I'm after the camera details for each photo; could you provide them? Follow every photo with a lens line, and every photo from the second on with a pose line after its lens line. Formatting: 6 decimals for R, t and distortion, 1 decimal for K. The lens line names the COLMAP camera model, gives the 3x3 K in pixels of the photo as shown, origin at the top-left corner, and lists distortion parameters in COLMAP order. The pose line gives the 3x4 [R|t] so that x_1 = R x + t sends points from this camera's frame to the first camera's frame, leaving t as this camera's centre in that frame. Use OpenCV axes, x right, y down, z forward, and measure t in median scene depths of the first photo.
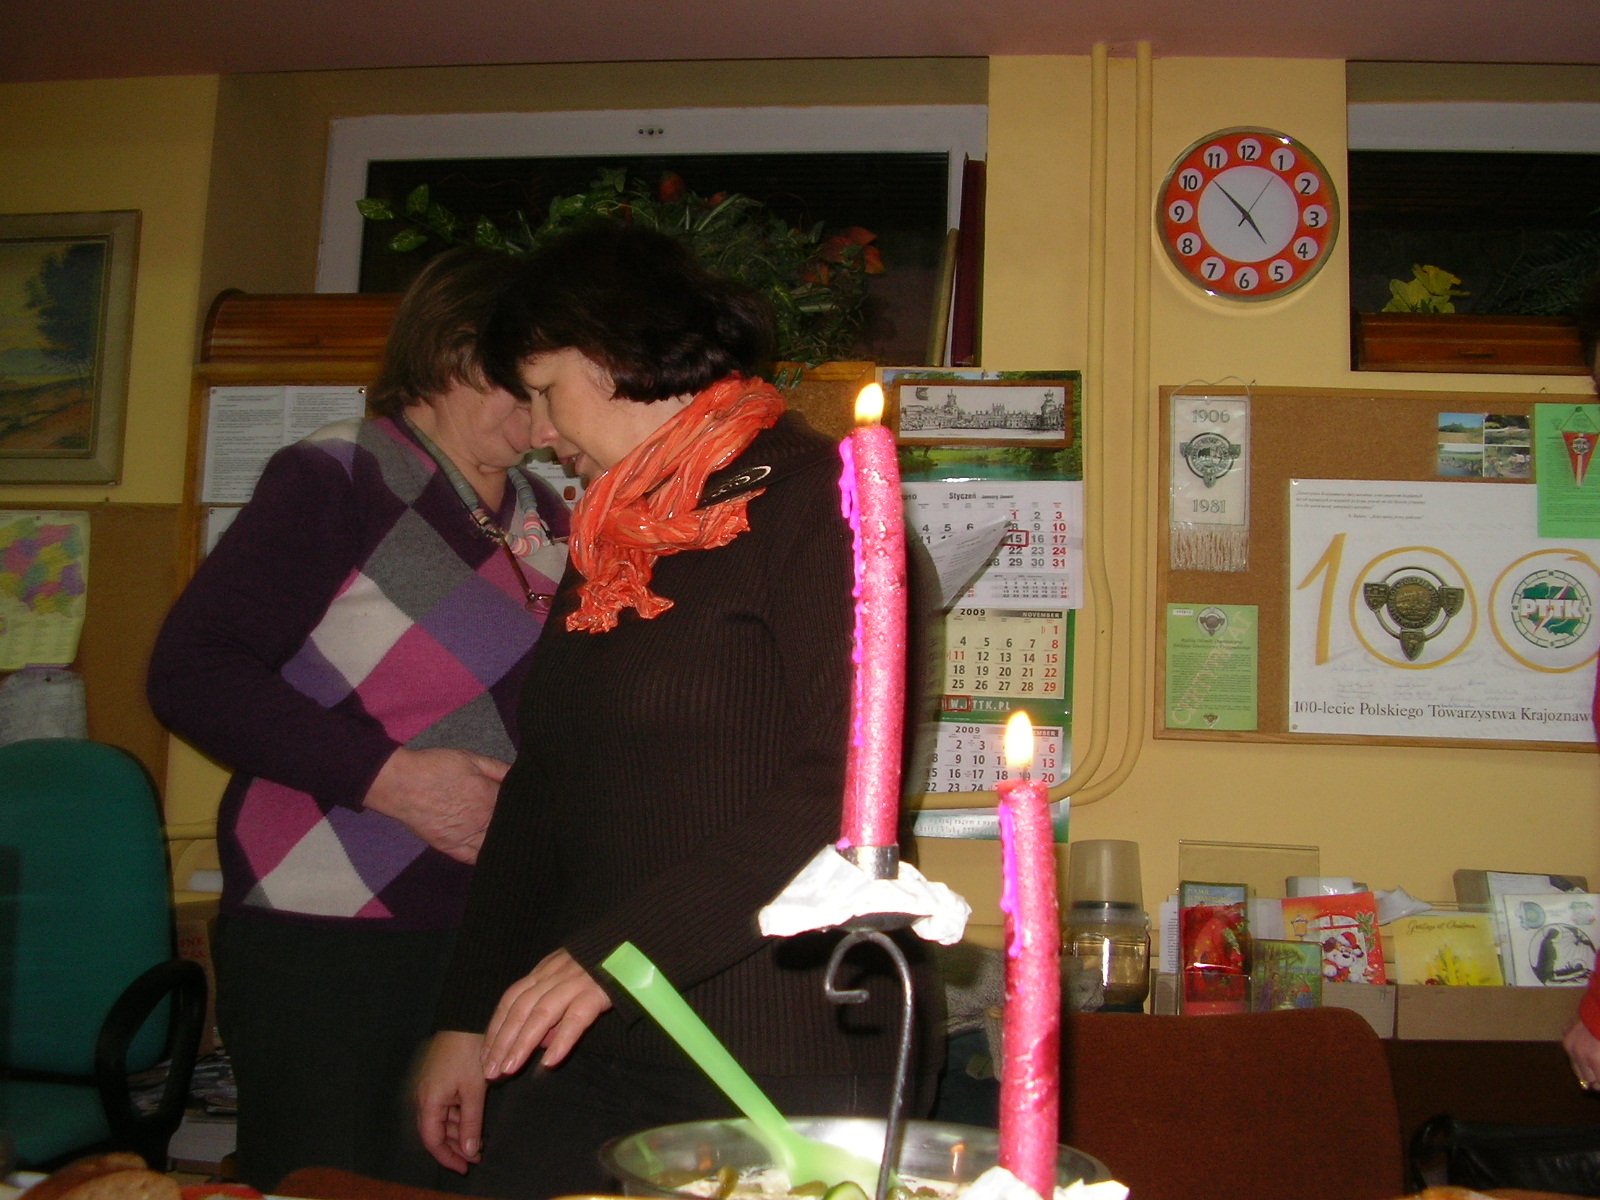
lens RADIAL K [[1798.3, 0, 800.0], [0, 1798.3, 600.0], [0, 0, 1]] dist [-0.140006, -0.007355]
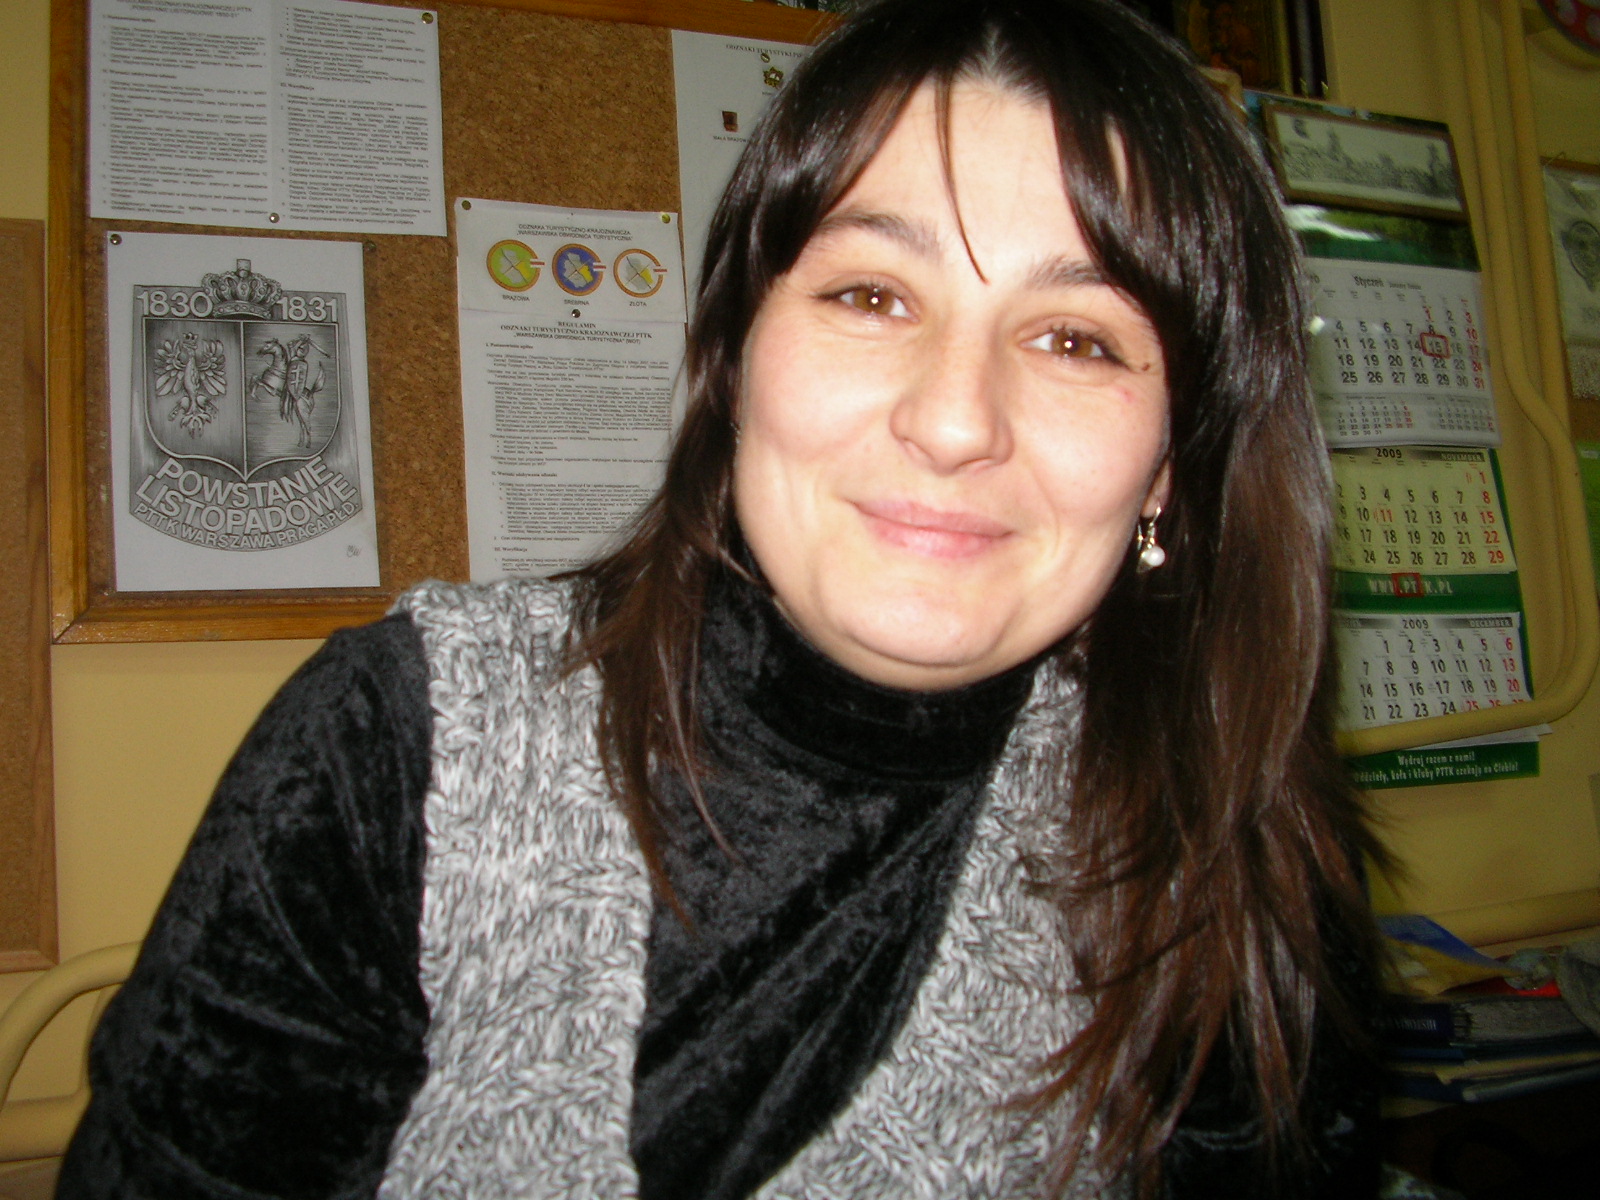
lens RADIAL K [[1798.3, 0, 800.0], [0, 1798.3, 600.0], [0, 0, 1]] dist [-0.140006, -0.007355]
pose [[0.852584, -0.042218, 0.520883, -0.443503], [0.001863, 0.996971, 0.077755, 0.010150], [-0.522588, -0.065322, 0.850079, 0.530438]]
